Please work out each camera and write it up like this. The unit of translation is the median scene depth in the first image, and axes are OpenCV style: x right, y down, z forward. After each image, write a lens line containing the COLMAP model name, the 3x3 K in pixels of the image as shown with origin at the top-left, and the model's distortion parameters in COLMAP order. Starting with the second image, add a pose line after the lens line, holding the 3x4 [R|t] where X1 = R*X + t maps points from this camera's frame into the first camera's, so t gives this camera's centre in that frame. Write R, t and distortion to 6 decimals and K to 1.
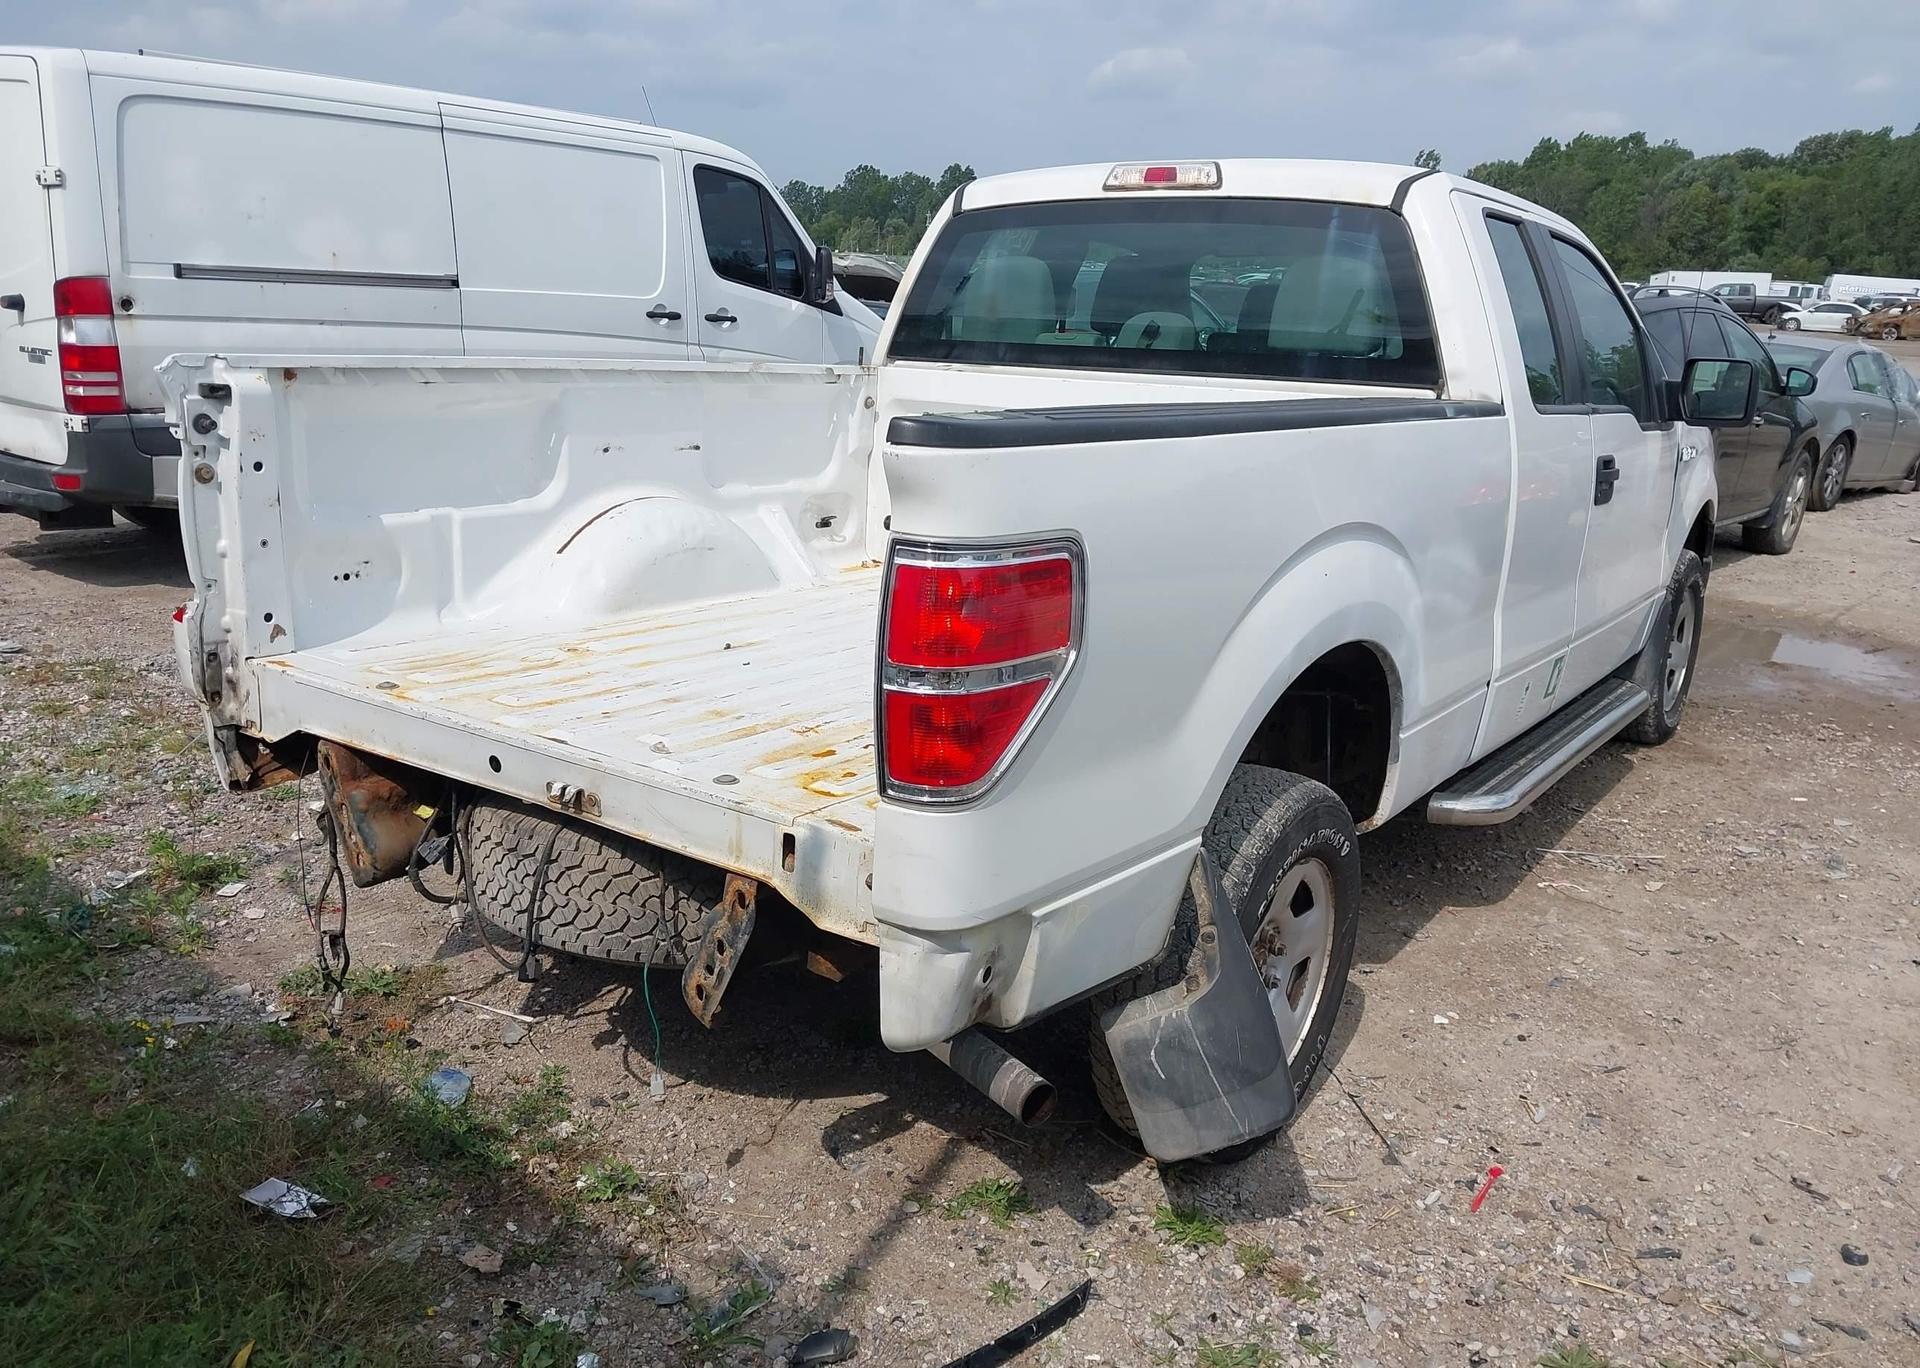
lens RADIAL K [[1529.2, 0, 937.6], [0, 1529.2, 693.7], [0, 0, 1]] dist [0.021821, -0.033269]
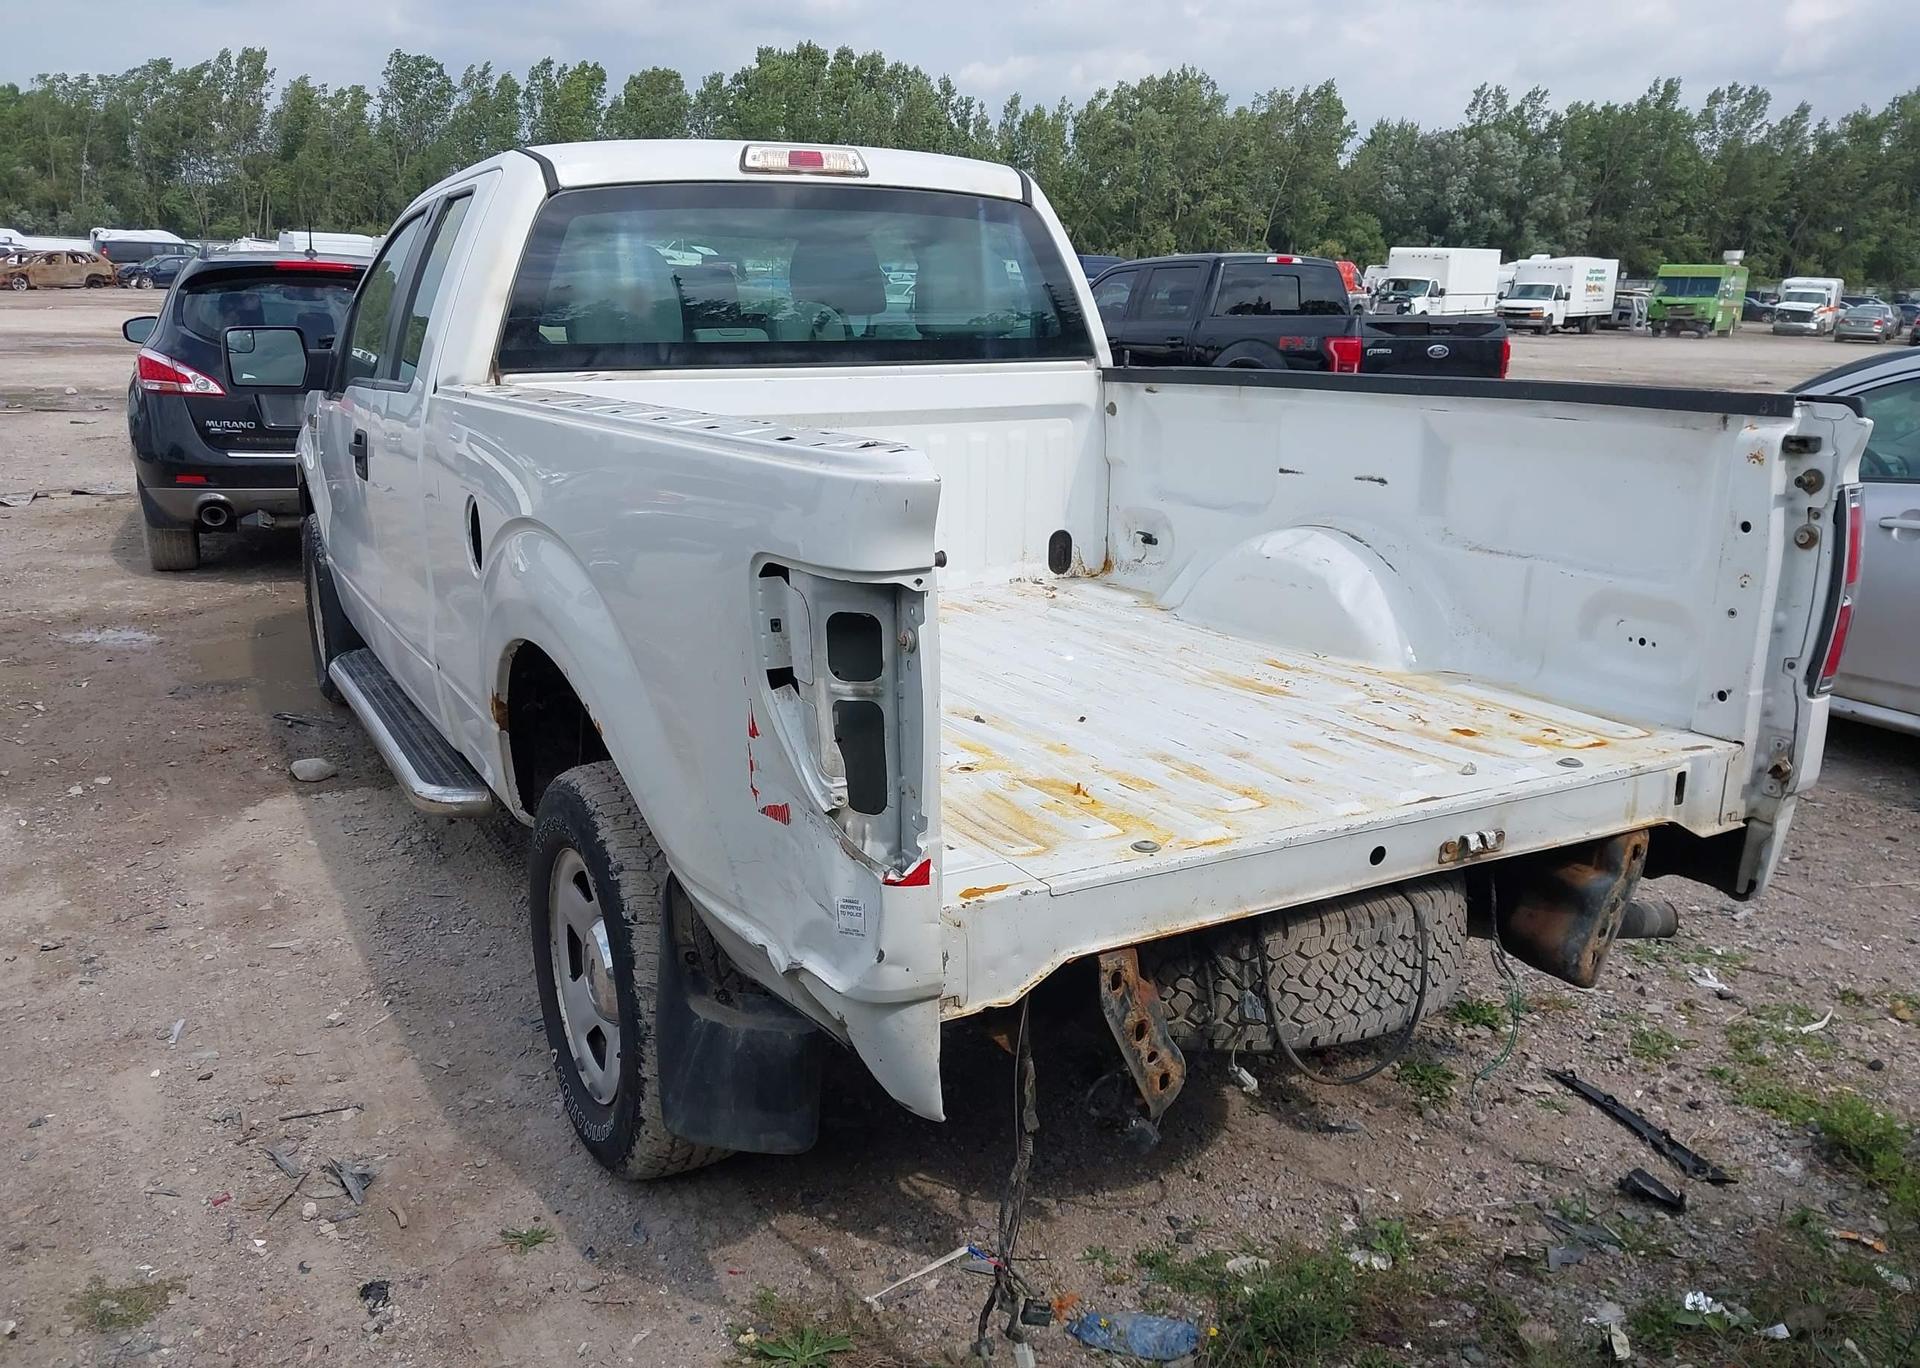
lens RADIAL K [[1529.2, 0, 953.2], [0, 1529.2, 701.6], [0, 0, 1]] dist [0.021821, -0.033269]
pose [[0.430894, -0.267015, 0.861994, -0.915729], [0.235026, 0.955461, 0.178483, -0.204901], [-0.871260, 0.125684, 0.474458, 0.636002]]
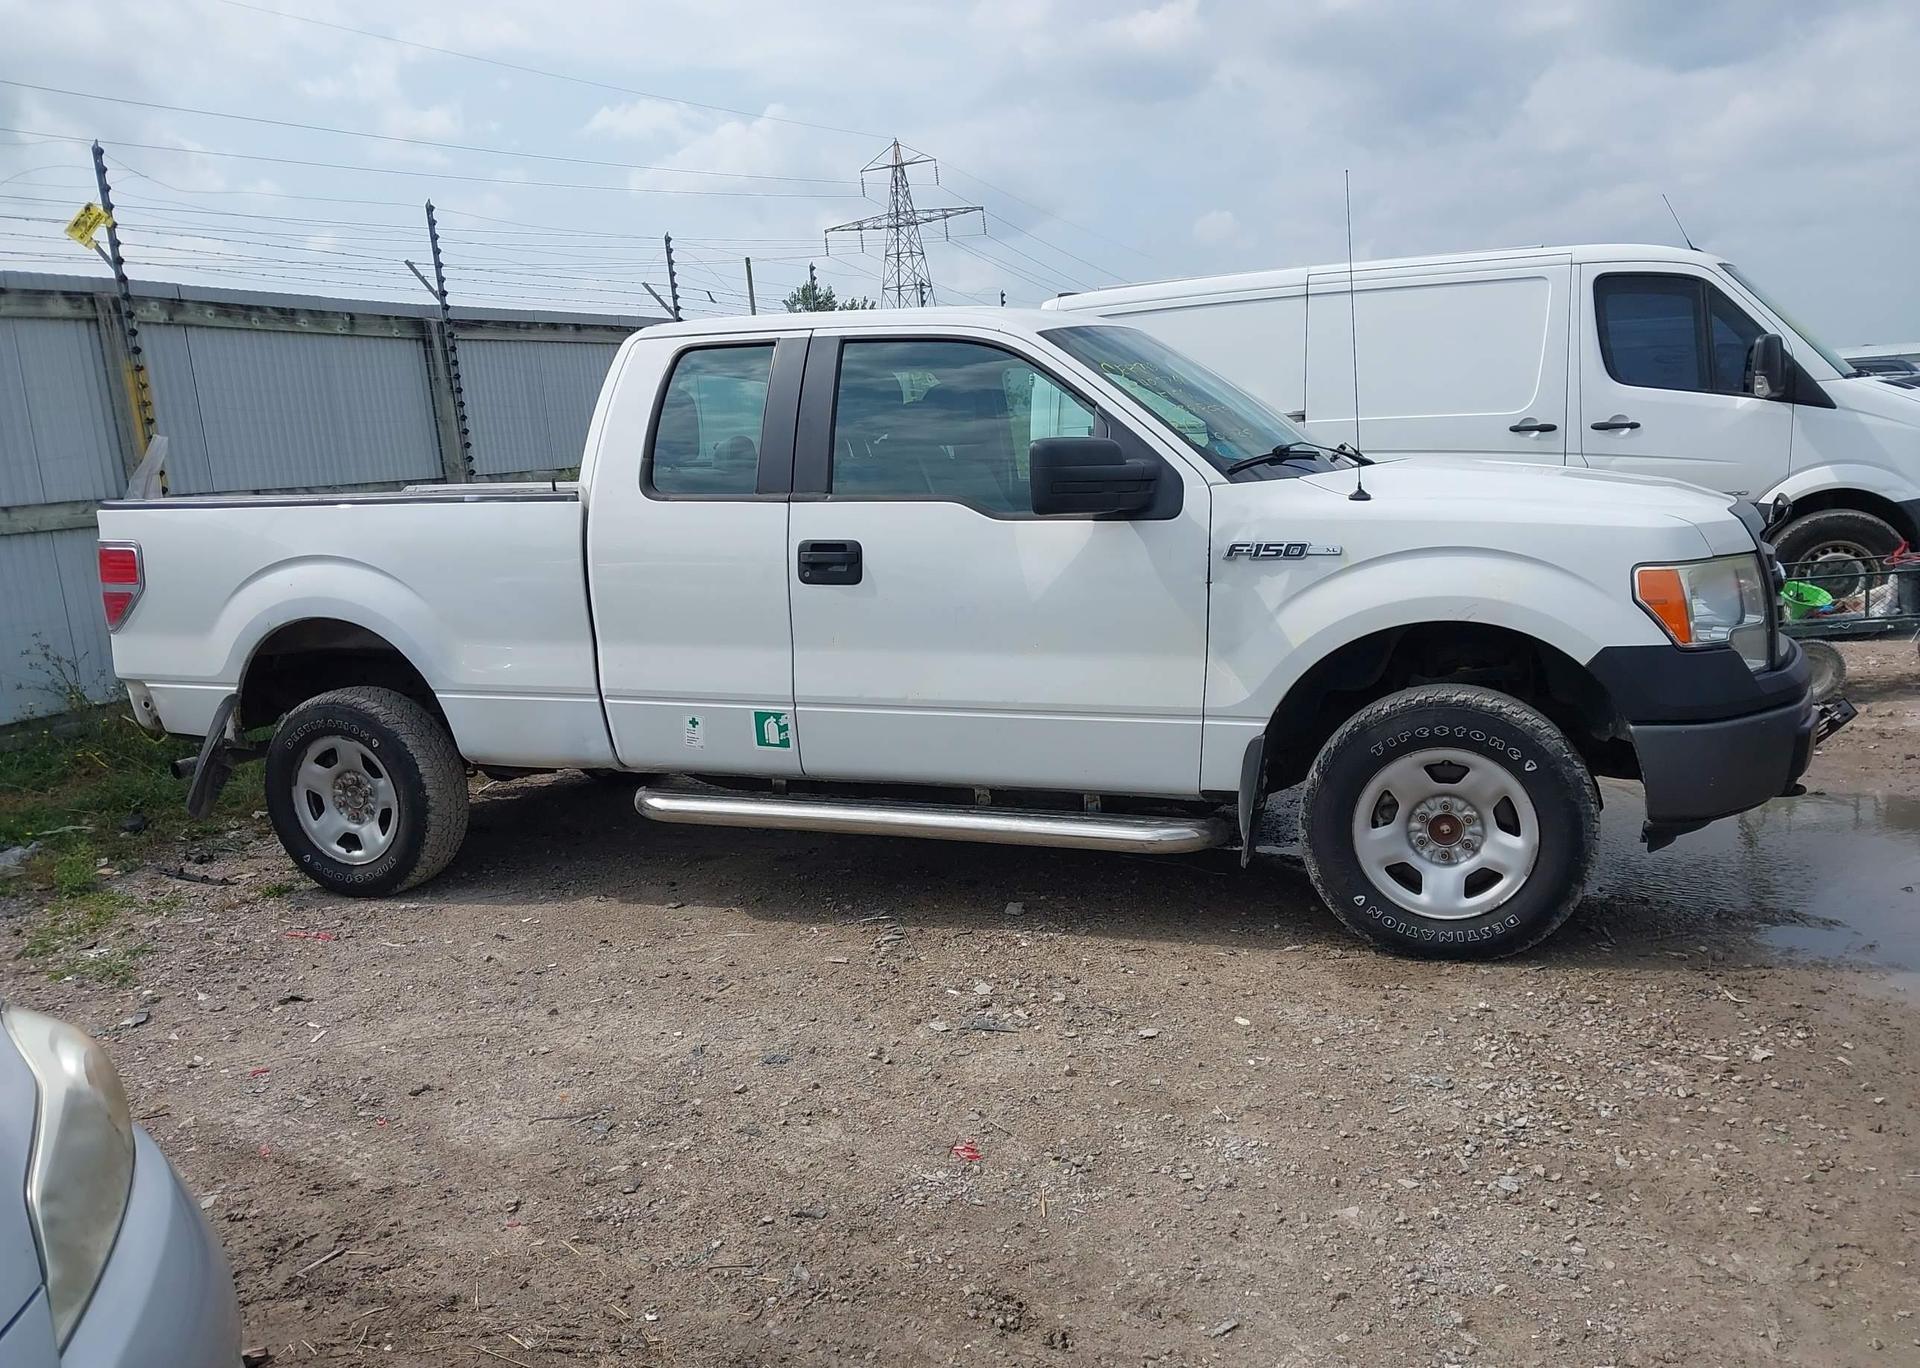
lens RADIAL K [[1529.2, 0, 939.1], [0, 1529.2, 675.8], [0, 0, 1]] dist [0.021821, -0.033269]
pose [[0.259069, 0.091013, -0.961561, 2.027702], [-0.183298, 0.982091, 0.043571, -0.163793], [0.948307, 0.164964, 0.271112, 1.071949]]
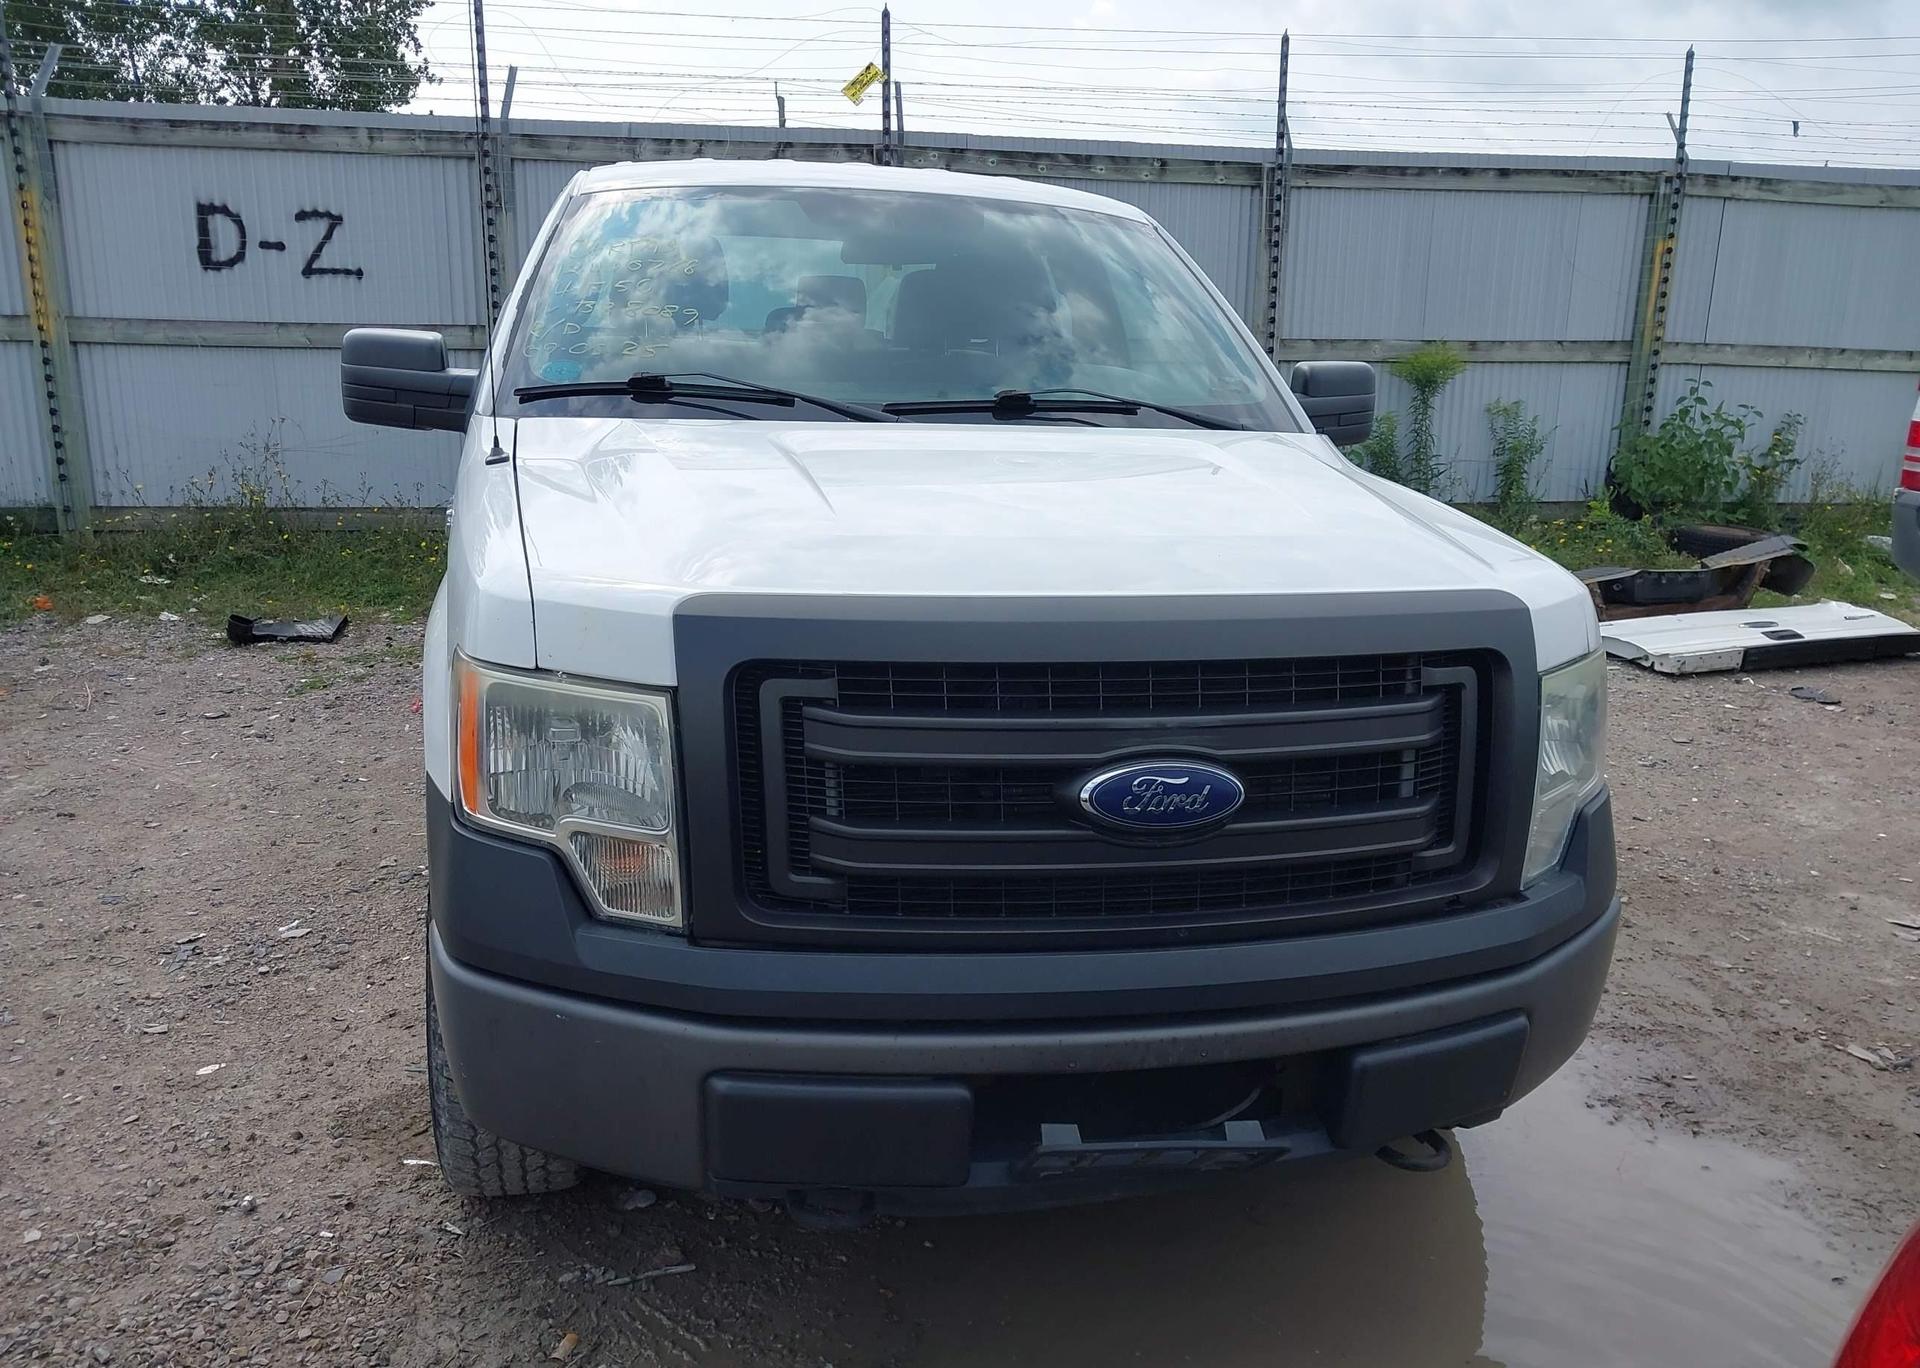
lens RADIAL K [[1529.2, 0, 947.8], [0, 1529.2, 688.4], [0, 0, 1]] dist [0.021821, -0.033269]
pose [[-0.651434, 0.125130, -0.748315, 1.338427], [-0.243589, 0.899596, 0.362479, -0.587167], [0.718539, 0.418412, -0.555548, 2.479746]]
